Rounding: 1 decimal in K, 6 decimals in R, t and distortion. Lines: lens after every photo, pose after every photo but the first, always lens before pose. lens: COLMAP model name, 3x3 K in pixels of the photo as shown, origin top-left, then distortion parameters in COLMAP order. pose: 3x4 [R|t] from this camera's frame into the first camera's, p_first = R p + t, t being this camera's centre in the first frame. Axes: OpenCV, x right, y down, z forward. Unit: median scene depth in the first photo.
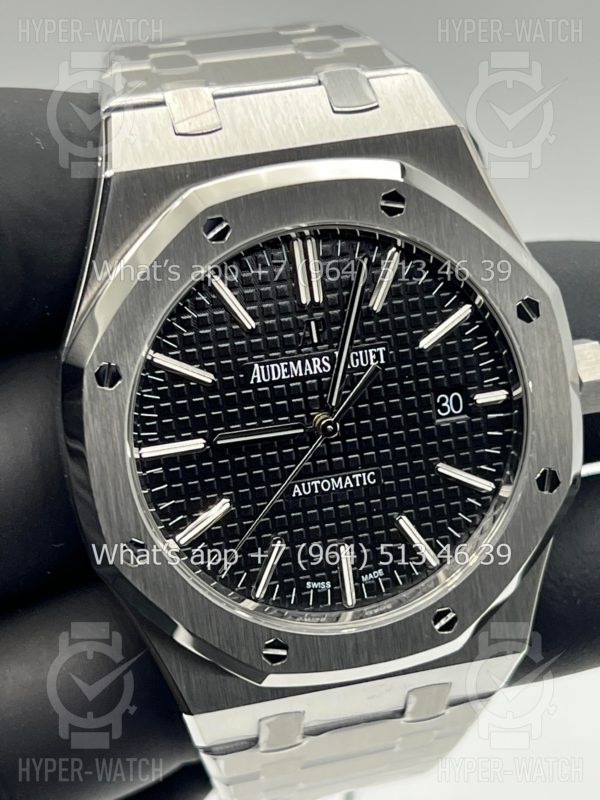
lens RADIAL K [[1838.9, 0, 300.0], [0, 1838.9, 400.0], [0, 0, 1]] dist [0.291539, -0.277192]
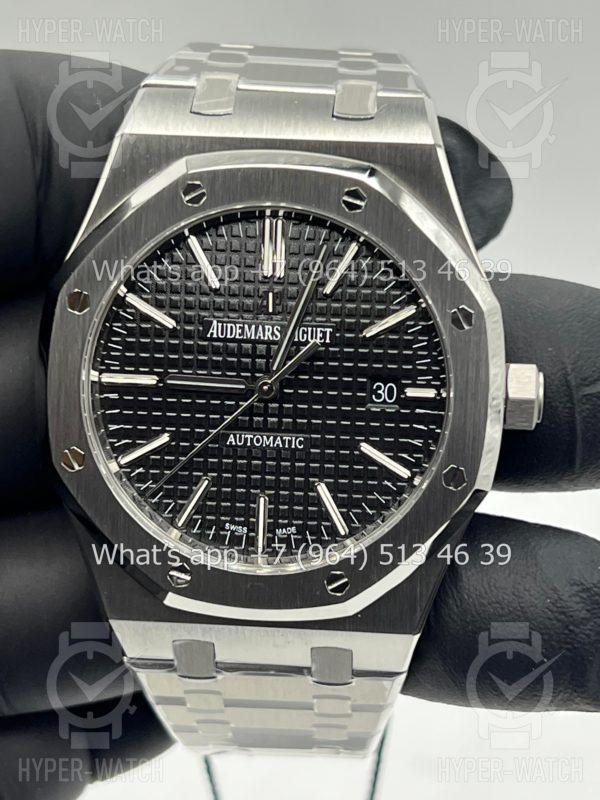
lens RADIAL K [[1838.9, 0, 300.0], [0, 1838.9, 400.0], [0, 0, 1]] dist [0.291539, -0.277192]
pose [[0.950205, 0.190206, -0.246844, 0.309648], [-0.206334, 0.977624, -0.040955, 0.062808], [0.233531, 0.089848, 0.968189, -0.076066]]
